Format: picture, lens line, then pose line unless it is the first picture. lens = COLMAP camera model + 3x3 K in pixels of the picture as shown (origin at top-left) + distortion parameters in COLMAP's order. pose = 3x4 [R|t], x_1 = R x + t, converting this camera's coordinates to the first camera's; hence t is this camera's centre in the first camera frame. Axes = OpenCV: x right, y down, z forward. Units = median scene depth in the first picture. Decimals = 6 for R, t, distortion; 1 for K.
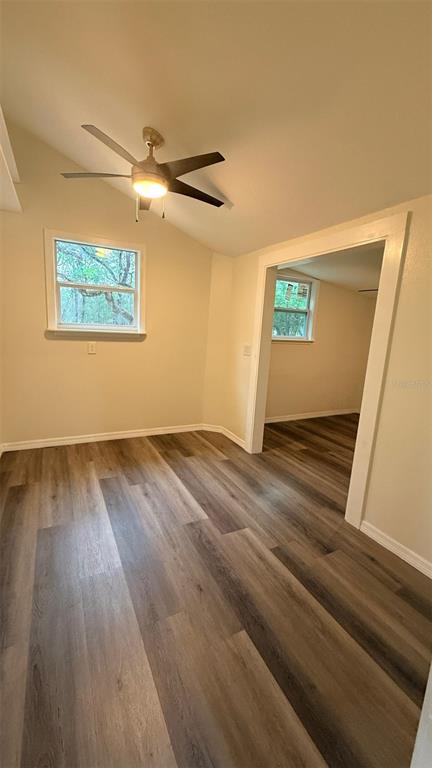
lens RADIAL K [[306.9, 0, 215.2], [0, 306.9, 380.9], [0, 0, 1]] dist [0.001643, 0.000246]
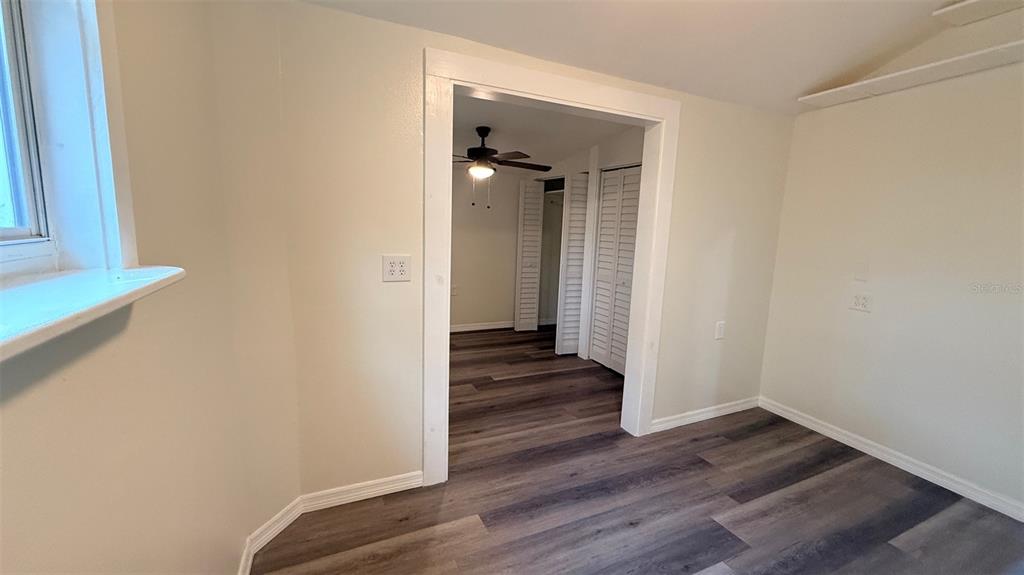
lens RADIAL K [[409.2, 0, 512.0], [0, 409.2, 287.5], [0, 0, 1]] dist [0.001643, 0.000246]
pose [[0.040791, -0.206024, 0.977696, -0.578616], [0.136941, 0.970430, 0.198779, -0.217331], [-0.989739, 0.125779, 0.067797, 1.084421]]
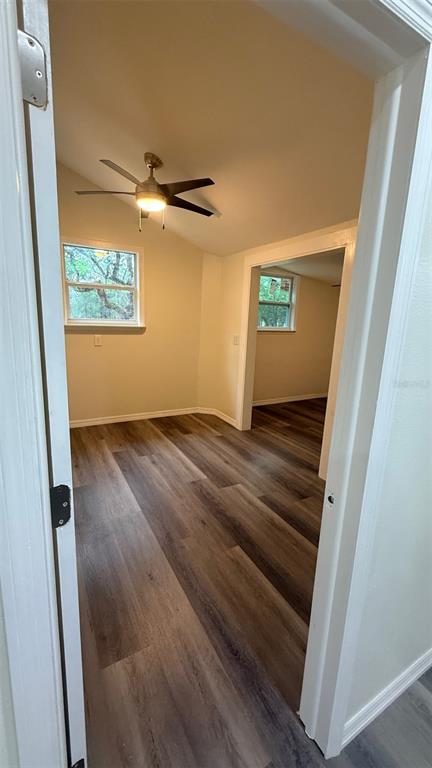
lens RADIAL K [[306.9, 0, 215.2], [0, 306.9, 380.9], [0, 0, 1]] dist [0.001643, 0.000246]
pose [[0.999142, -0.024139, 0.033645, -0.018783], [0.023297, 0.999411, 0.025207, 0.027909], [-0.034233, -0.024402, 0.999116, -0.177797]]
